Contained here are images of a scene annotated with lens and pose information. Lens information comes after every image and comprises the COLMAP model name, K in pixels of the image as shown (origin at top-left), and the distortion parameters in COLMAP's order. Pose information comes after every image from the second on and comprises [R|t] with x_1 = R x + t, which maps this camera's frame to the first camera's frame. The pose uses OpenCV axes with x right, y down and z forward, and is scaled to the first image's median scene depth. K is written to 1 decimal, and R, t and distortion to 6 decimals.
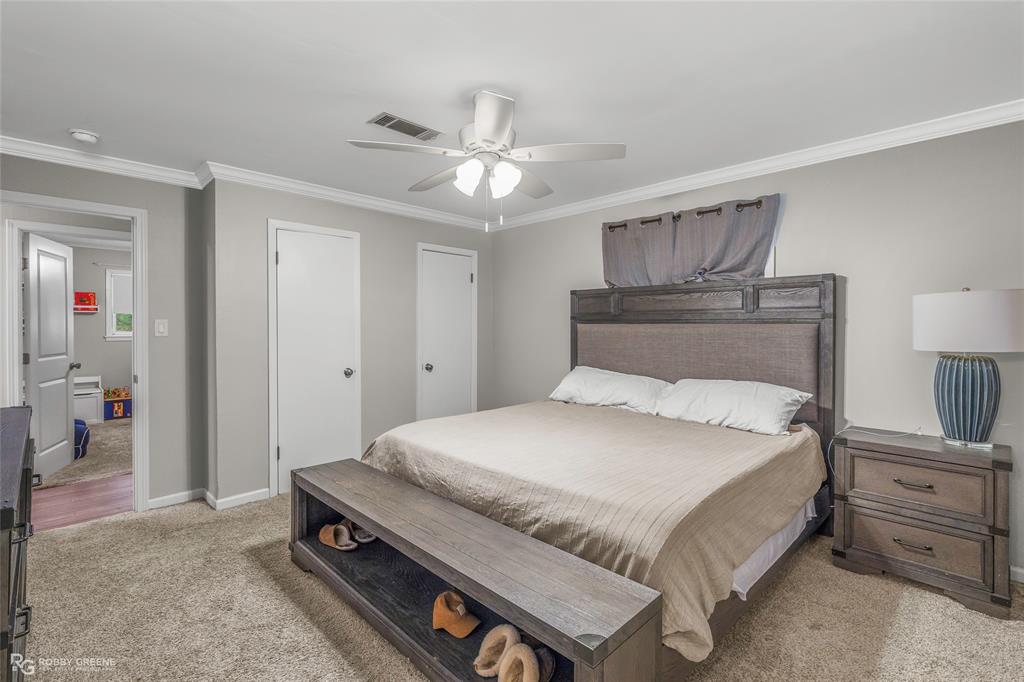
lens RADIAL K [[466.1, 0, 504.4], [0, 466.1, 323.4], [0, 0, 1]] dist [-0.000310, 0.000768]
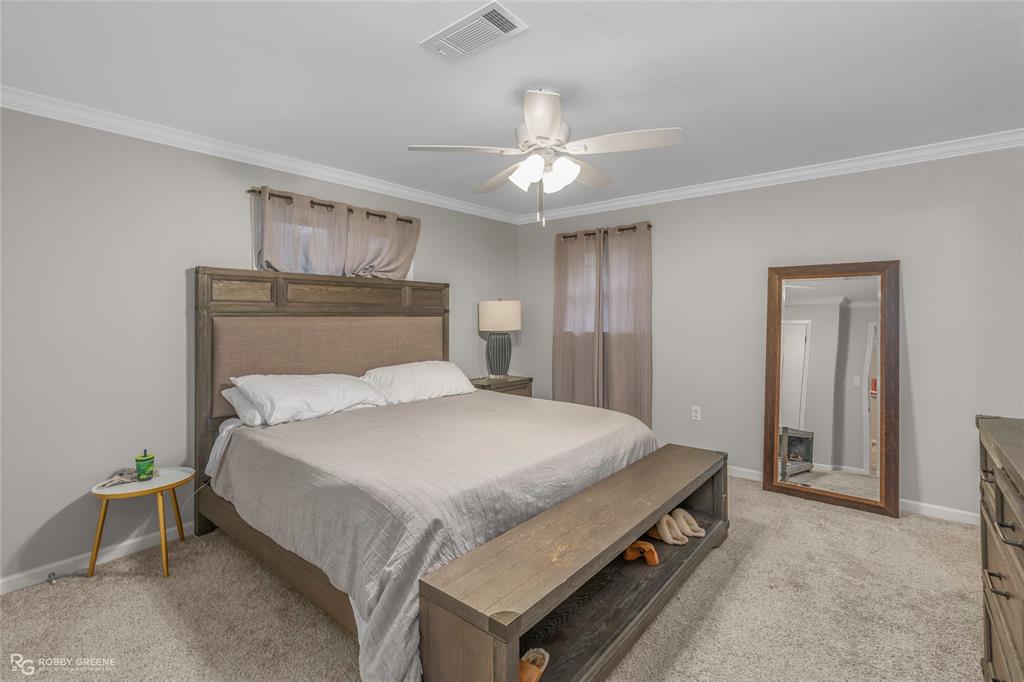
lens RADIAL K [[466.1, 0, 517.0], [0, 466.1, 315.7], [0, 0, 1]] dist [-0.000310, 0.000768]
pose [[-0.098264, -0.002107, 0.995158, -0.753819], [0.004621, 0.999986, 0.002573, -0.002151], [-0.995150, 0.004852, -0.098253, 0.838737]]
